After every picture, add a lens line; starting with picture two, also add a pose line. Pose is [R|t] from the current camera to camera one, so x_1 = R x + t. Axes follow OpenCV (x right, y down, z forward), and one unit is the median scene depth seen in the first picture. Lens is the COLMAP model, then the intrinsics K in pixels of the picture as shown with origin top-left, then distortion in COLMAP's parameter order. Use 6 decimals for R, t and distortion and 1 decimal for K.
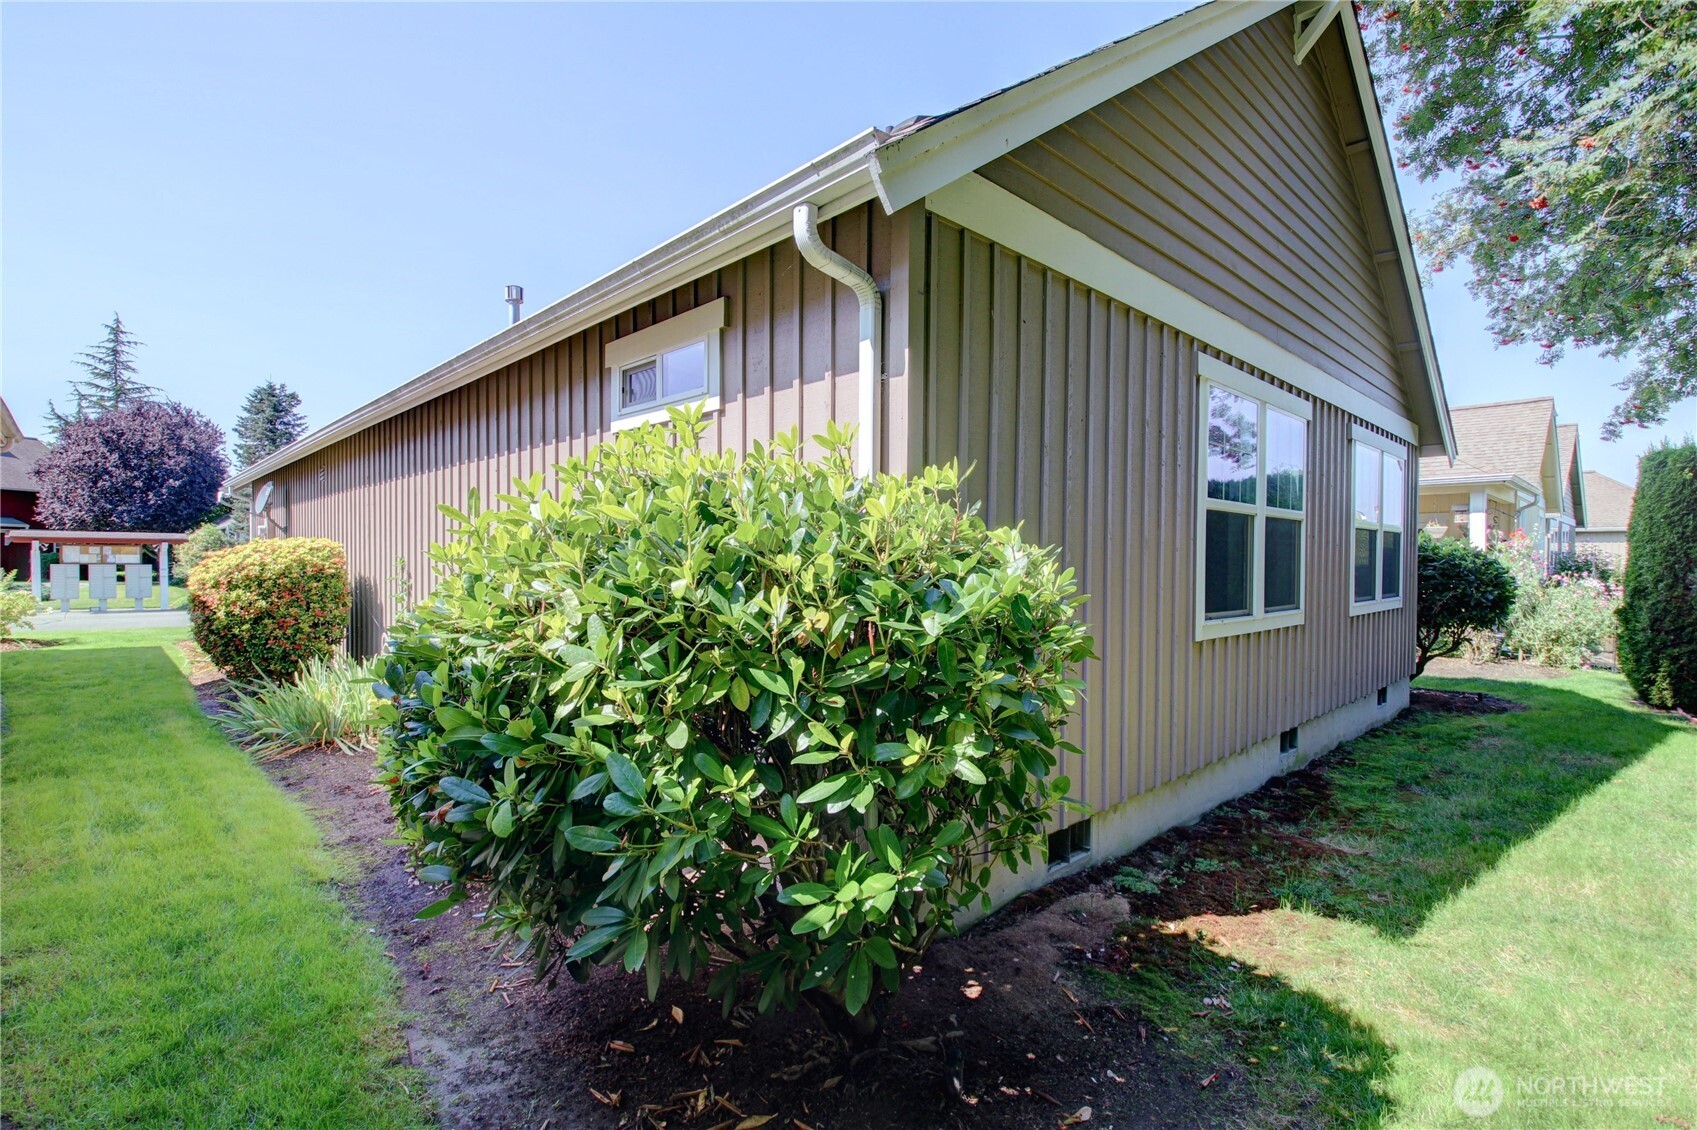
lens RADIAL K [[782.3, 0, 844.3], [0, 782.3, 576.0], [0, 0, 1]] dist [0.000607, -0.018673]
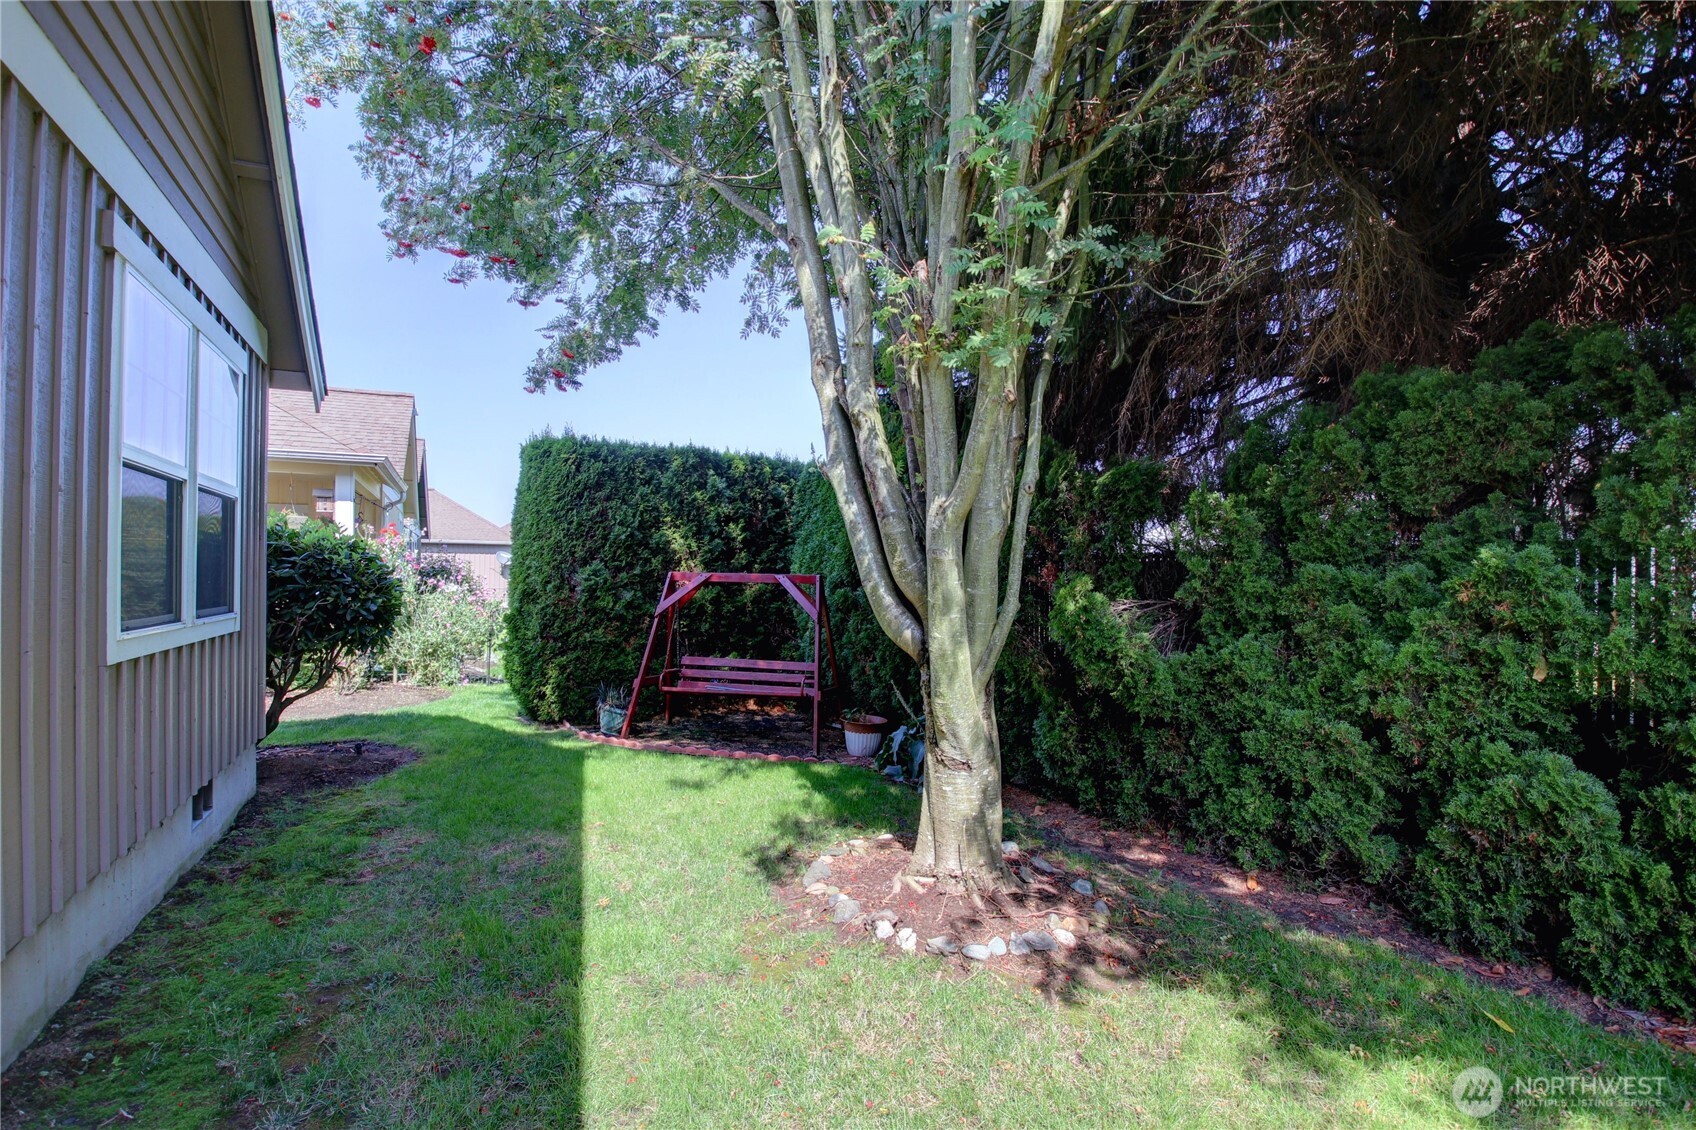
lens RADIAL K [[781.8, 0, 843.8], [0, 781.8, 576.0], [0, 0, 1]] dist [0.000607, -0.018673]
pose [[0.296878, 0.001894, 0.954913, 0.280550], [0.012060, 0.999911, -0.005732, 0.008136], [-0.954839, 0.013218, 0.296829, 0.375680]]
